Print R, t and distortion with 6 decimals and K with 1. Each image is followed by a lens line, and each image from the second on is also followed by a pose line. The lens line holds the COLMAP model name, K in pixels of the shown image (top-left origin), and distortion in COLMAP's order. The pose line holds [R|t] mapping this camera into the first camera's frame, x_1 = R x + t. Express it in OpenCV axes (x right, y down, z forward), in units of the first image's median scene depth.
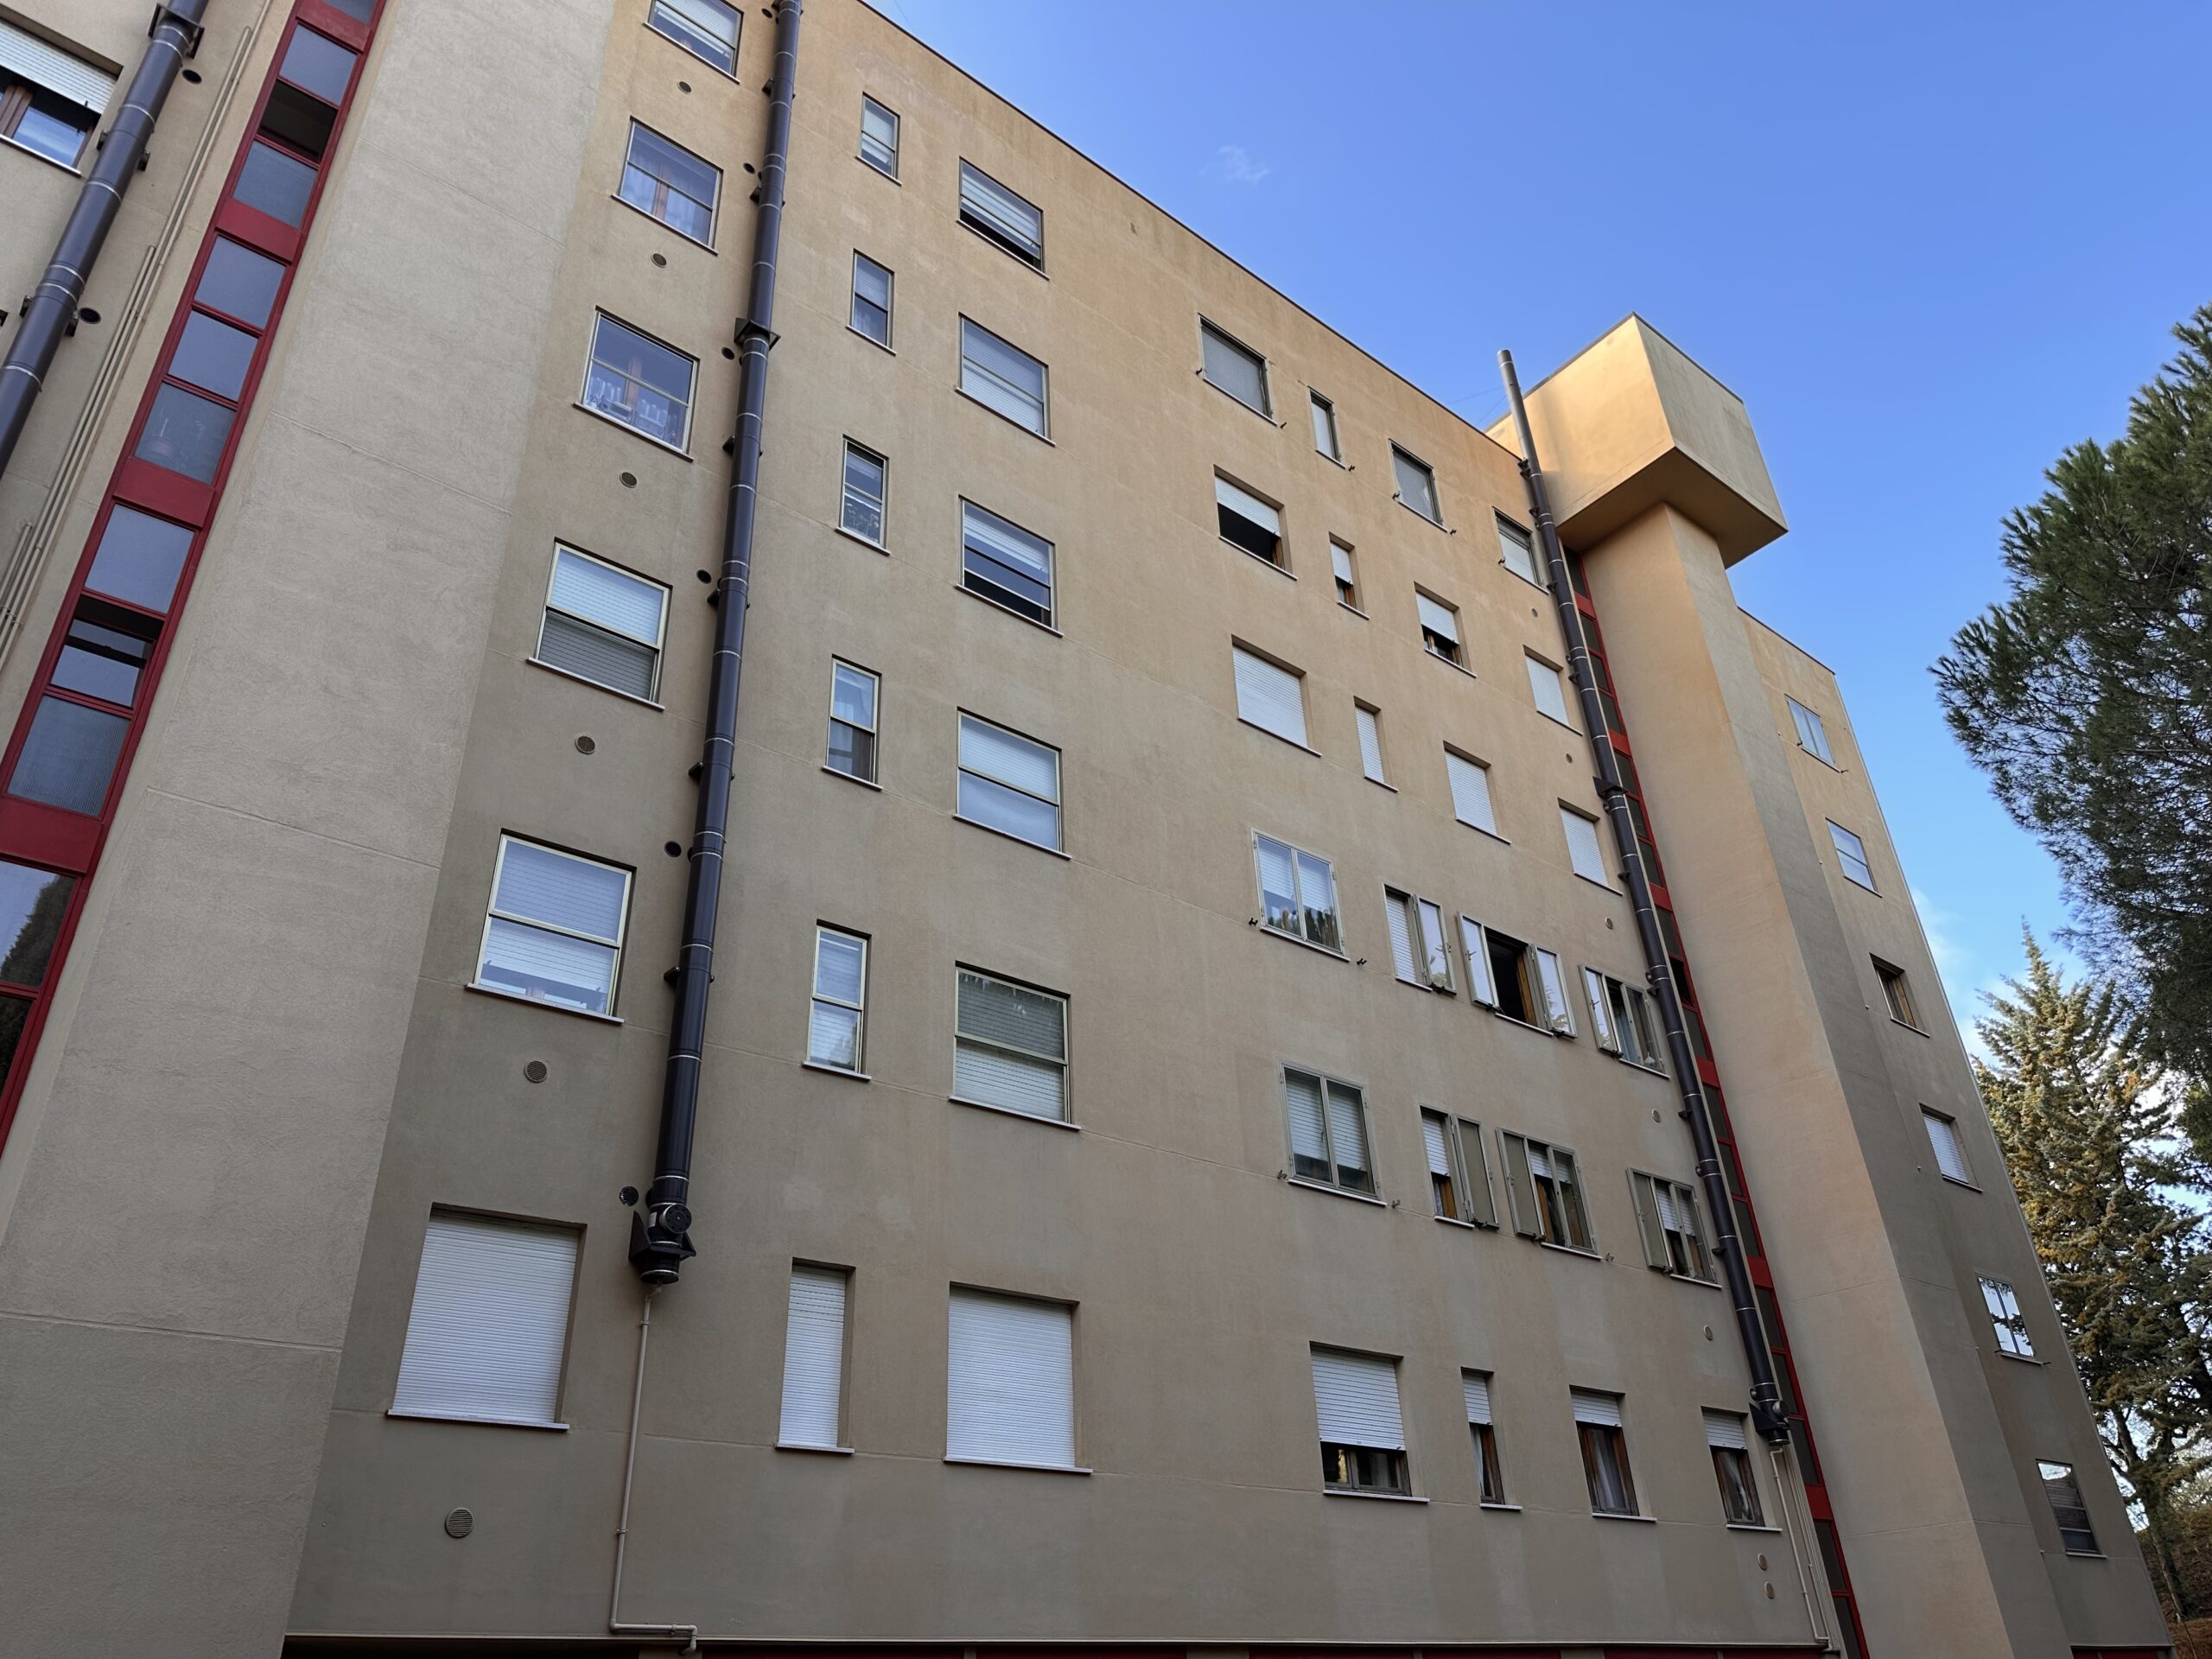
lens RADIAL K [[1539.9, 0, 1104.7], [0, 1539.9, 789.6], [0, 0, 1]] dist [0.054158, -0.028944]
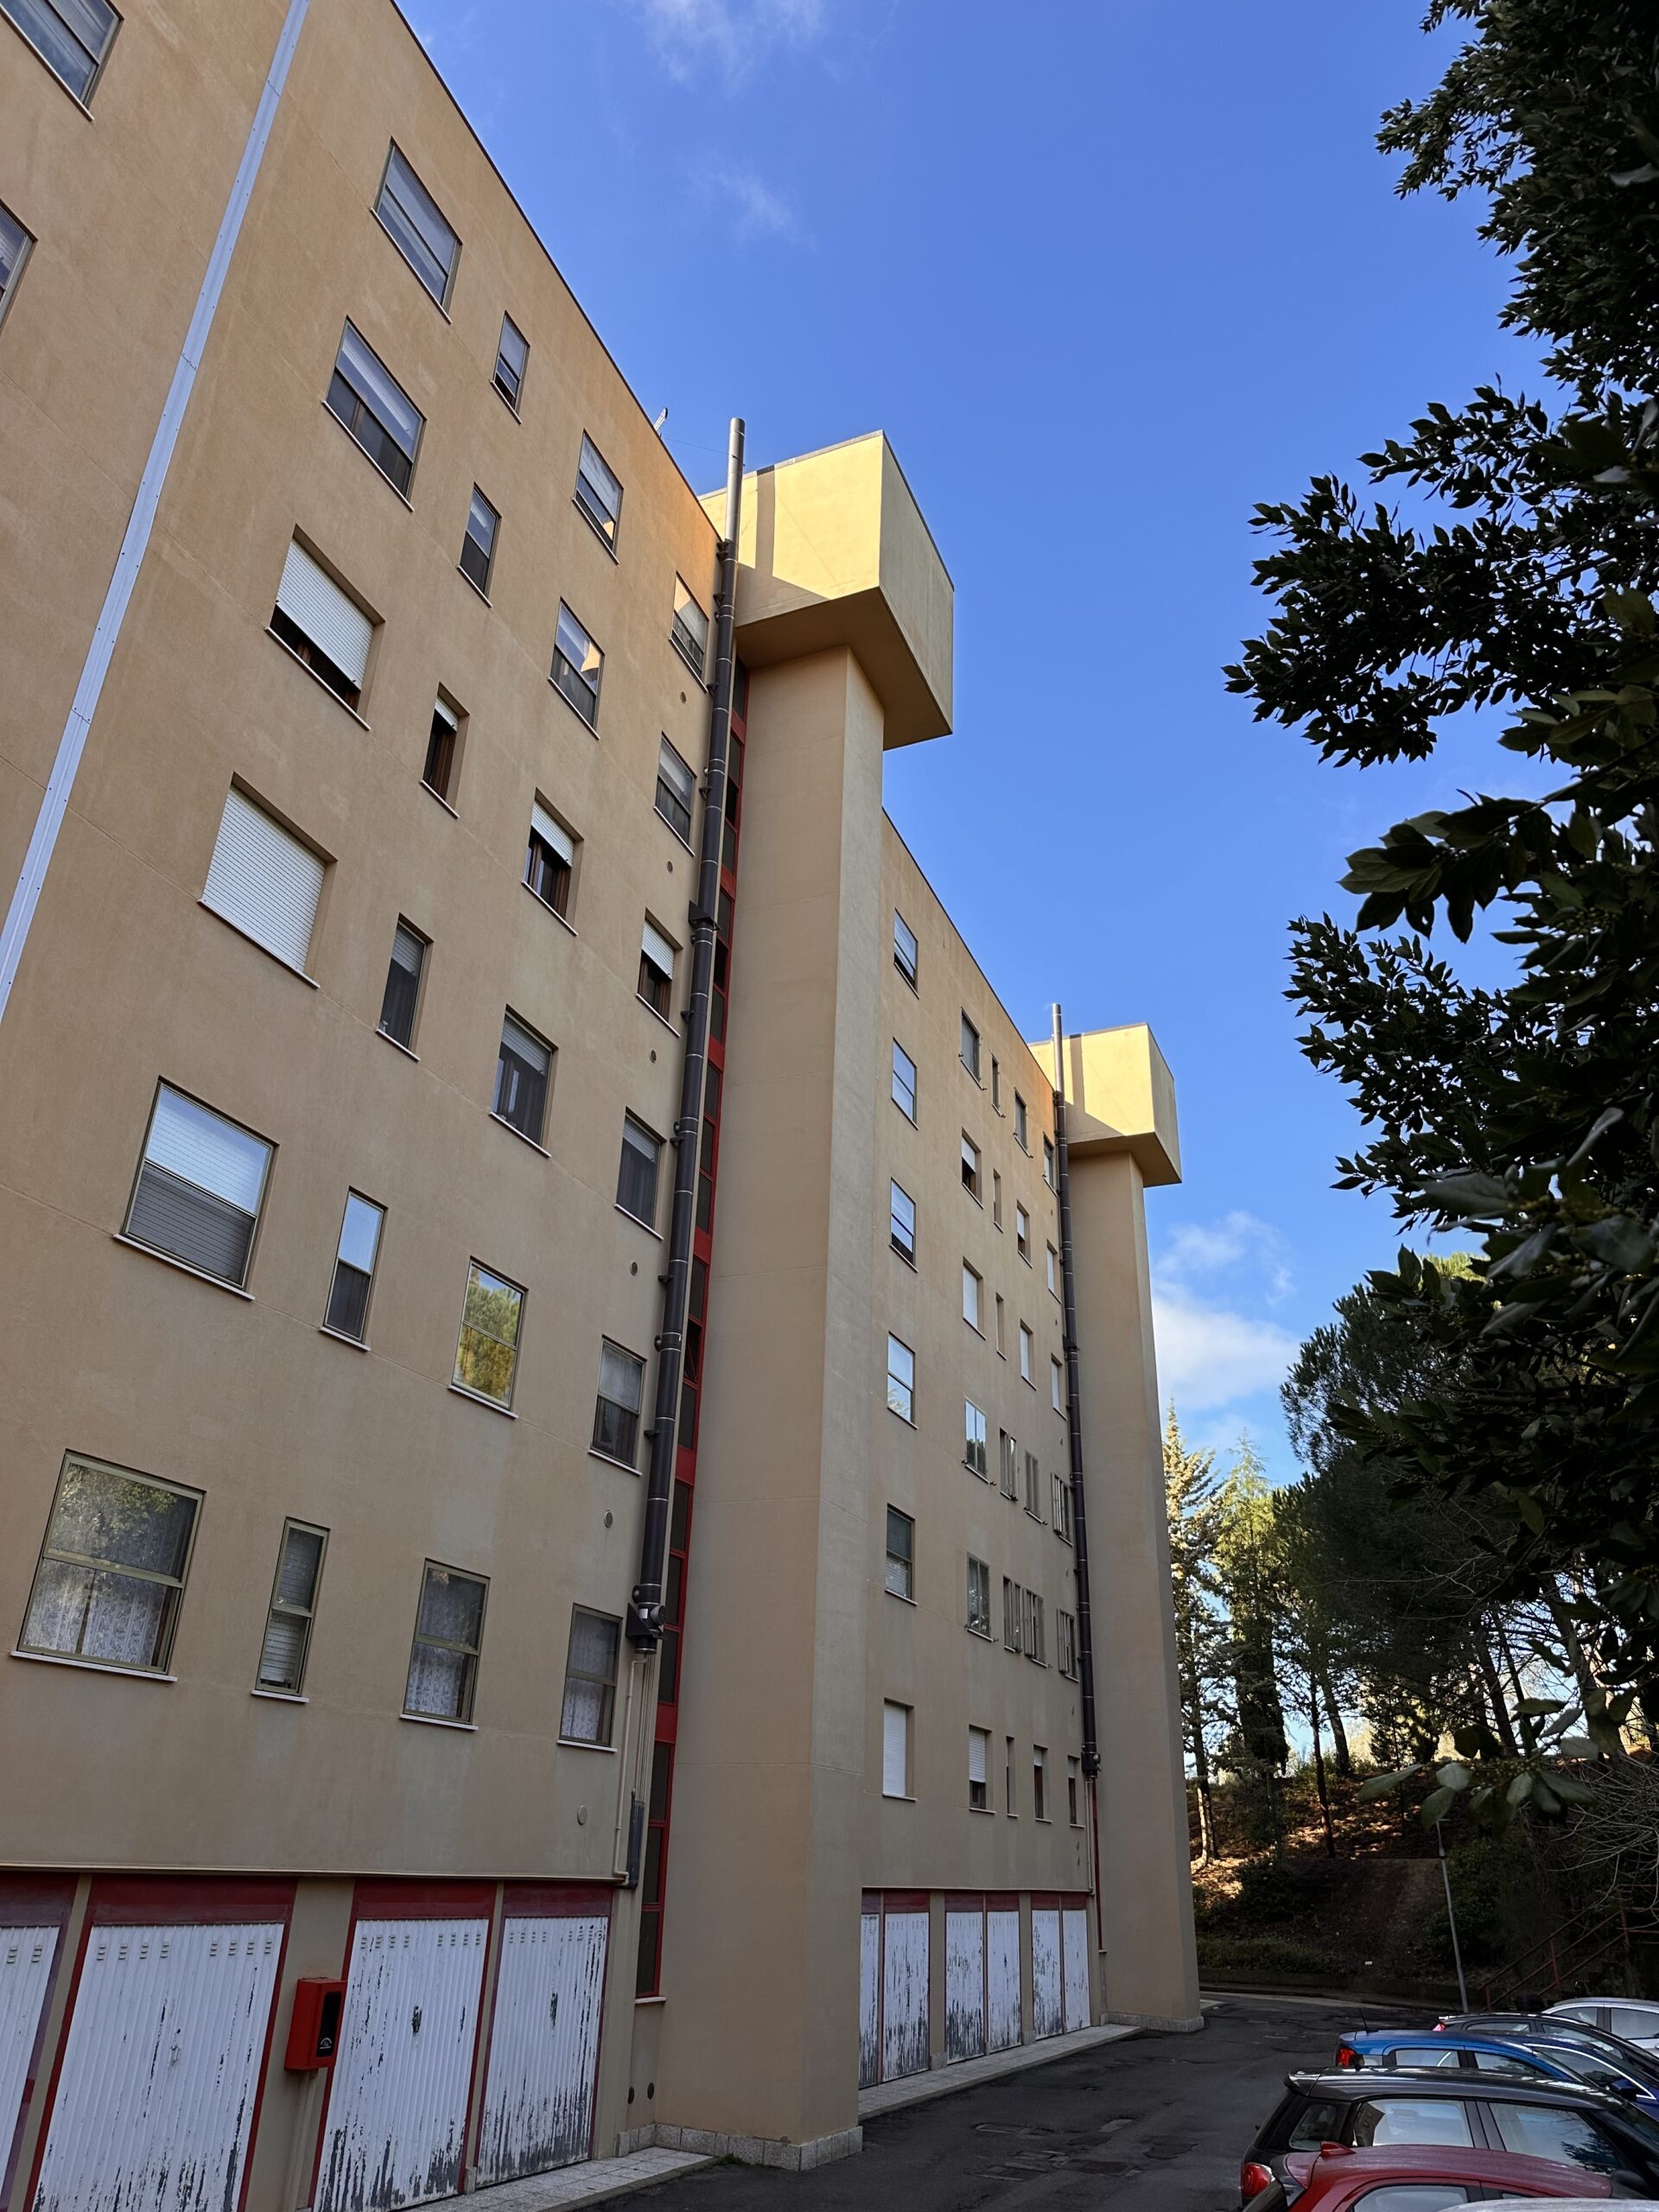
lens RADIAL K [[1539.9, 0, 829.0], [0, 1539.9, 1117.7], [0, 0, 1]] dist [0.054158, -0.028944]
pose [[0.880139, 0.262745, 0.395375, 0.082189], [-0.300535, 0.953105, 0.035635, 0.058975], [-0.367471, -0.150188, 0.917828, 0.173389]]
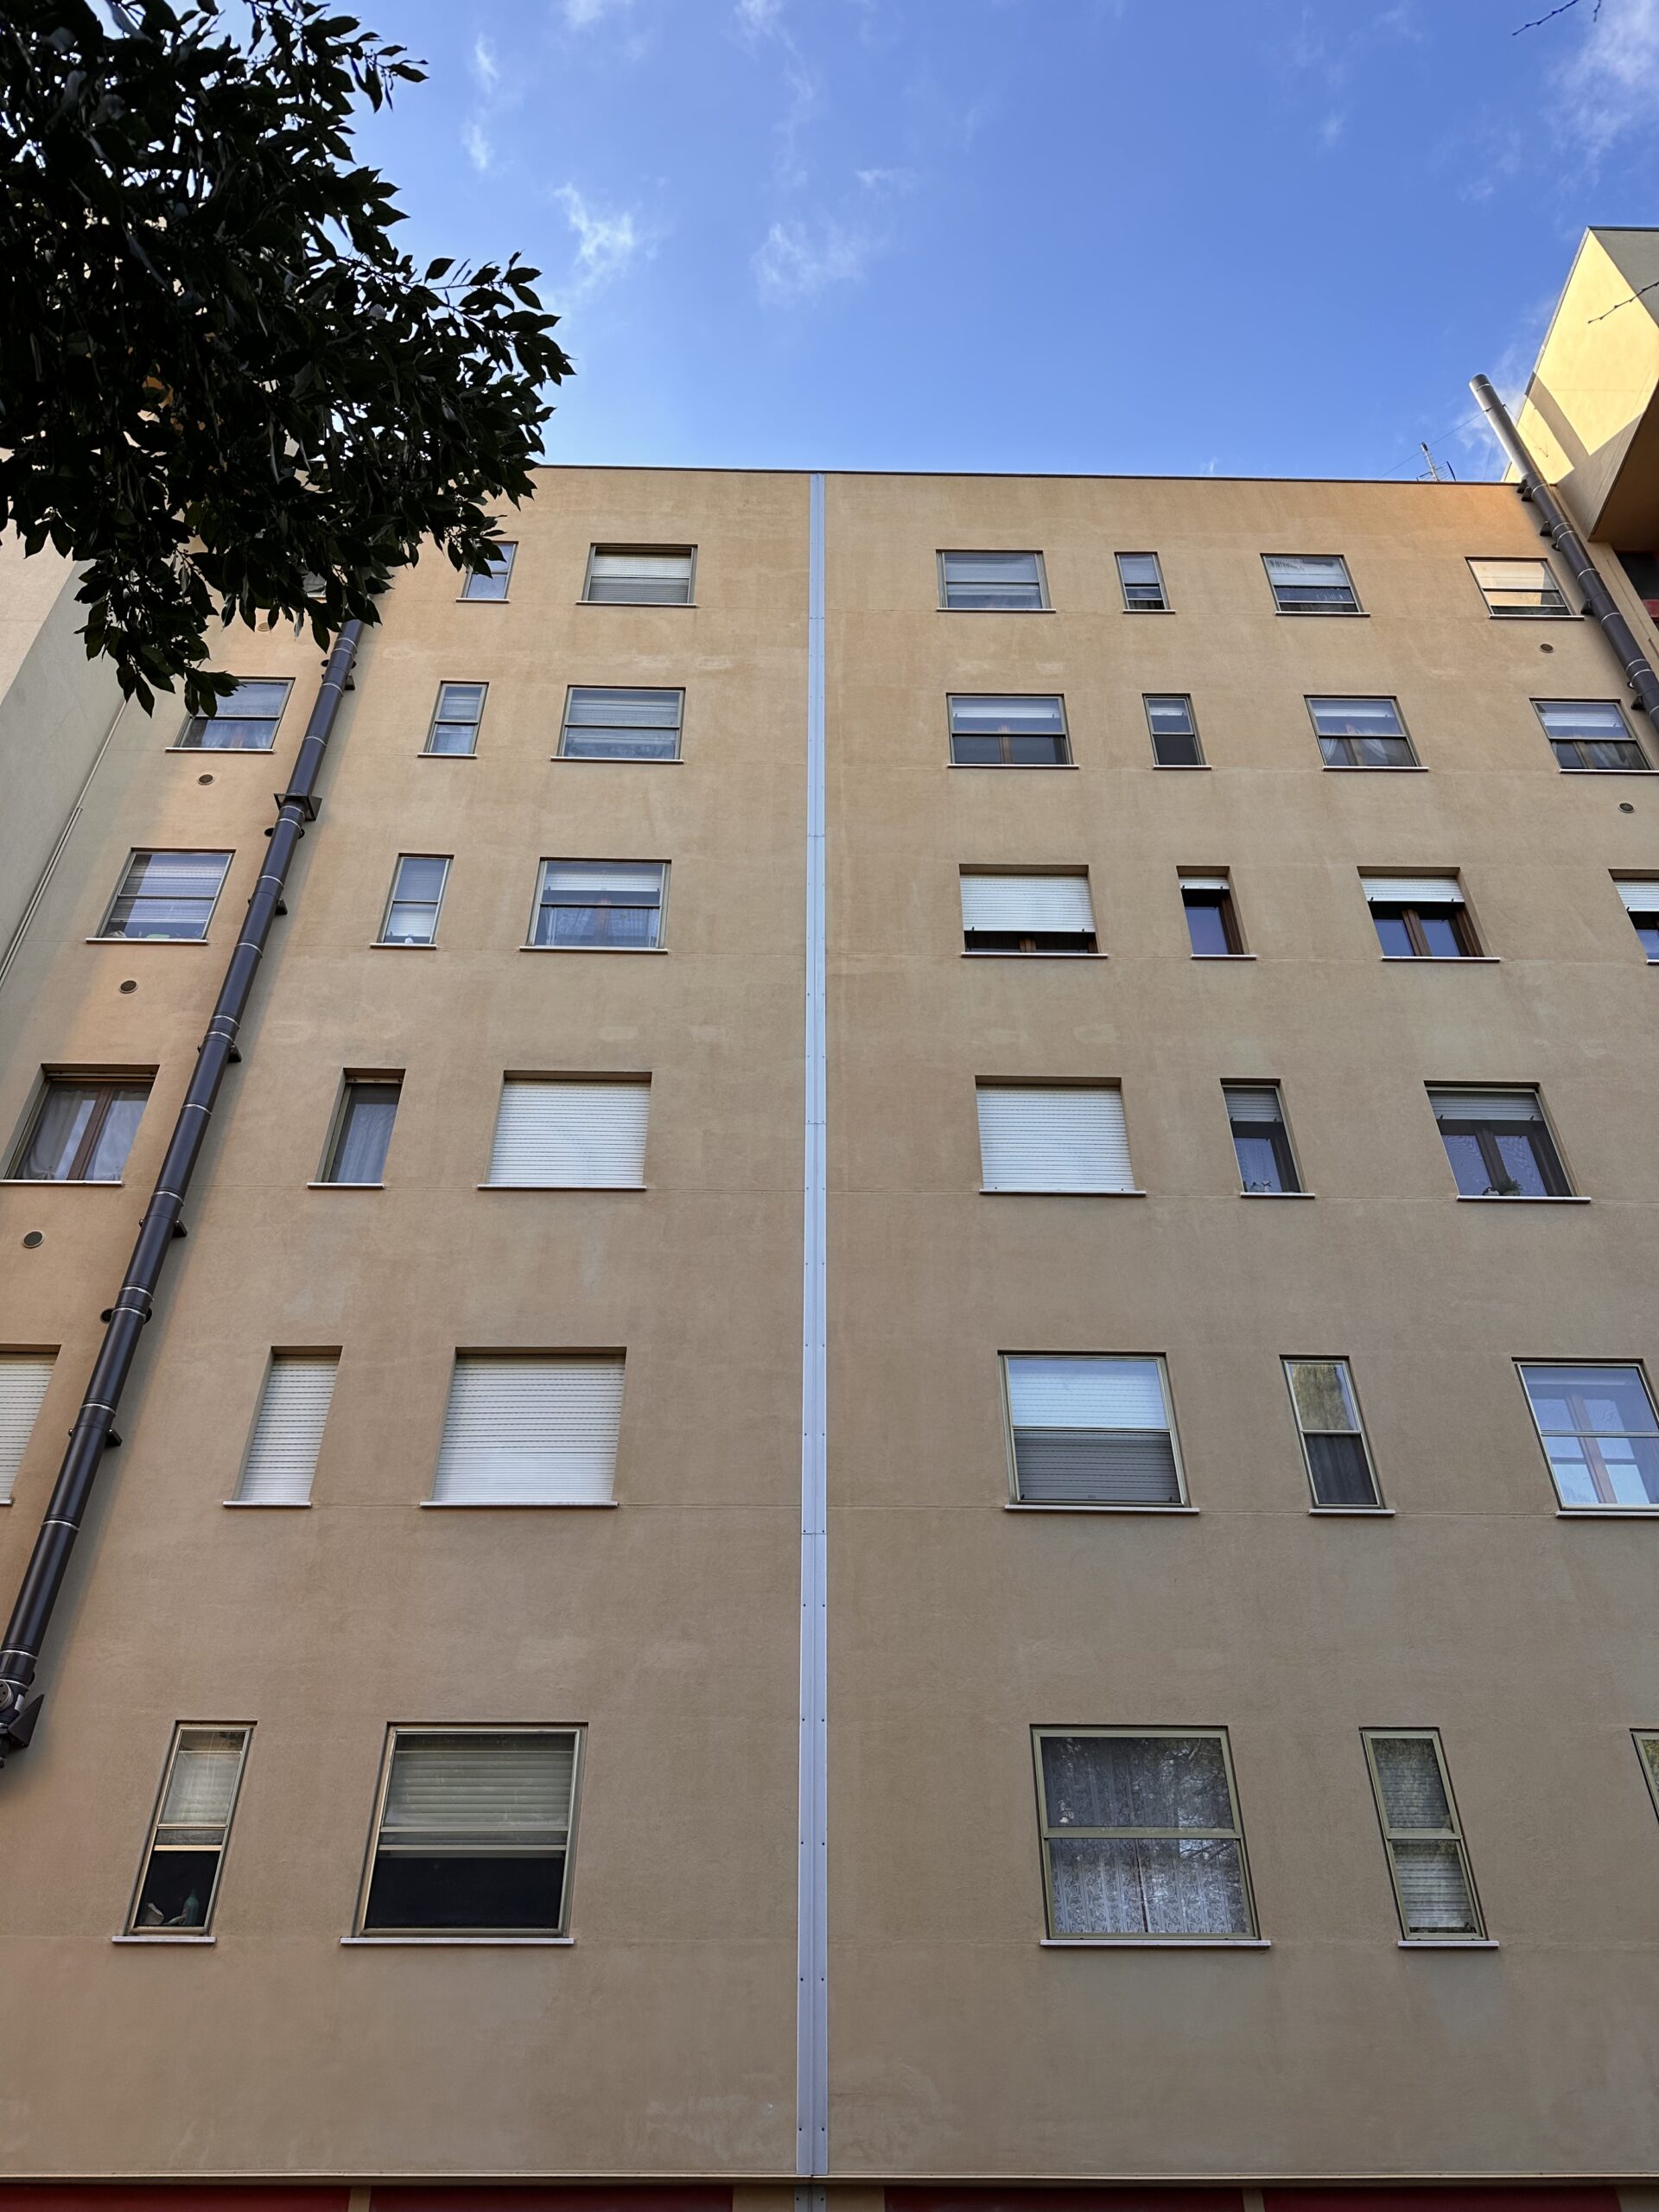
lens RADIAL K [[1539.9, 0, 822.9], [0, 1539.9, 1102.4], [0, 0, 1]] dist [0.054158, -0.028944]
pose [[0.789658, -0.357911, -0.498338, 0.379327], [0.300948, 0.933751, -0.193751, 0.147855], [0.534669, 0.003023, 0.845056, 0.252385]]
